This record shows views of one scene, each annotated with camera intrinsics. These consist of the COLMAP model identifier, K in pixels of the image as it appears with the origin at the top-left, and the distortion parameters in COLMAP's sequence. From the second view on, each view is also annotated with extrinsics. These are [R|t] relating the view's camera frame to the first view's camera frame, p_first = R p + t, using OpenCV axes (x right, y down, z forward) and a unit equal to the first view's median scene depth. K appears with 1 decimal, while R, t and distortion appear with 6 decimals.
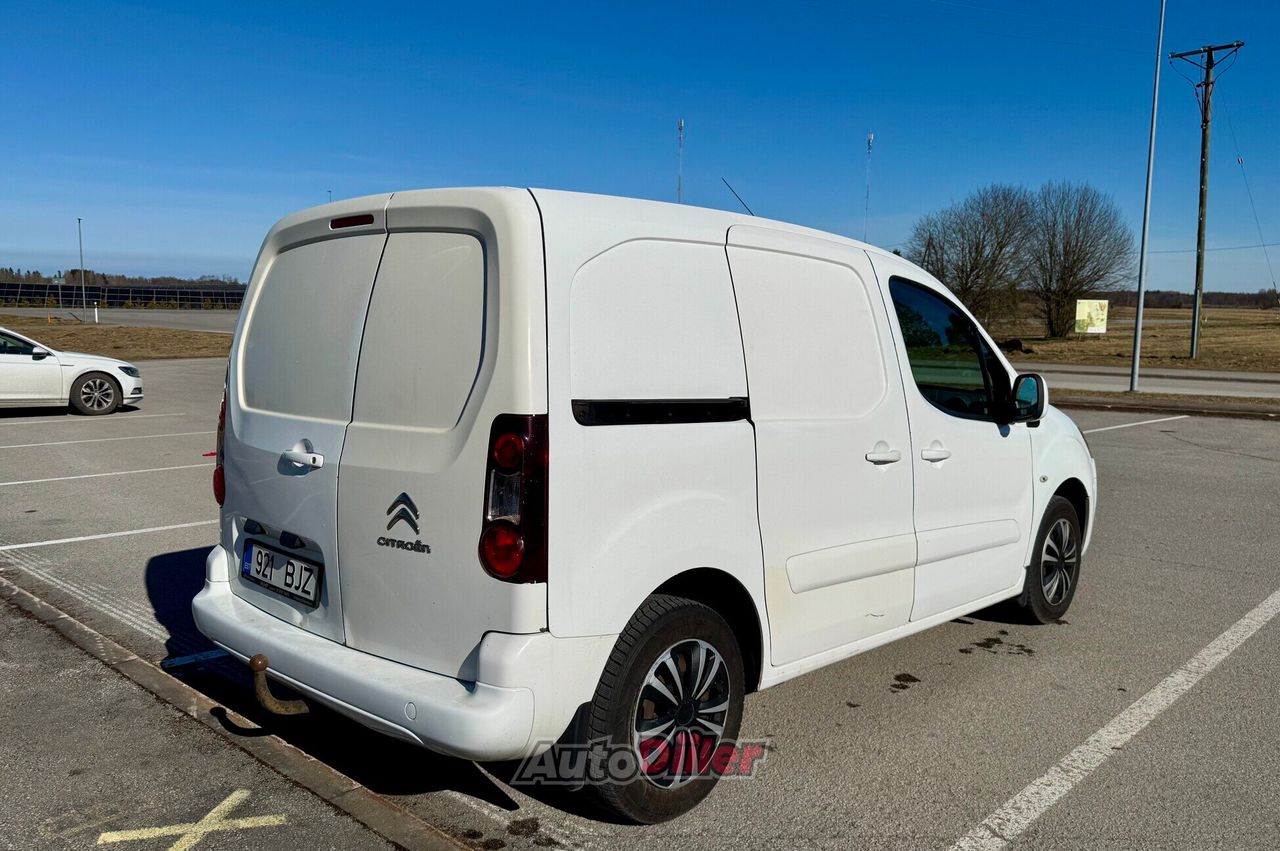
lens RADIAL K [[929.8, 0, 641.4], [0, 929.8, 430.5], [0, 0, 1]] dist [0.024515, -0.028953]
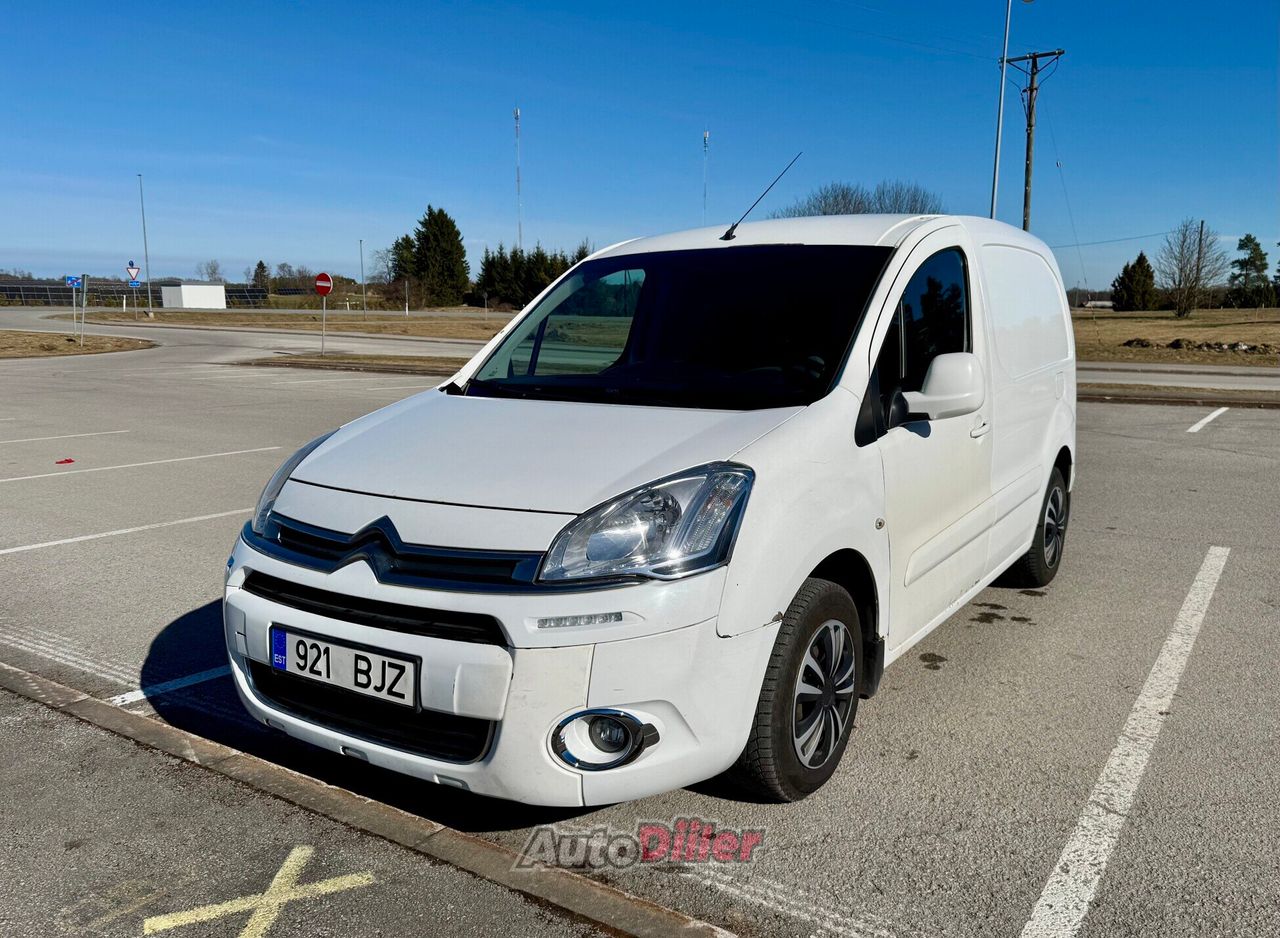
lens RADIAL K [[899.0, 0, 636.1], [0, 899.0, 509.7], [0, 0, 1]] dist [0.028000, -0.039579]
pose [[0.983702, -0.039151, 0.175492, -0.223167], [0.023360, 0.995562, 0.091162, 0.014942], [-0.178282, -0.085576, 0.980251, 0.152203]]
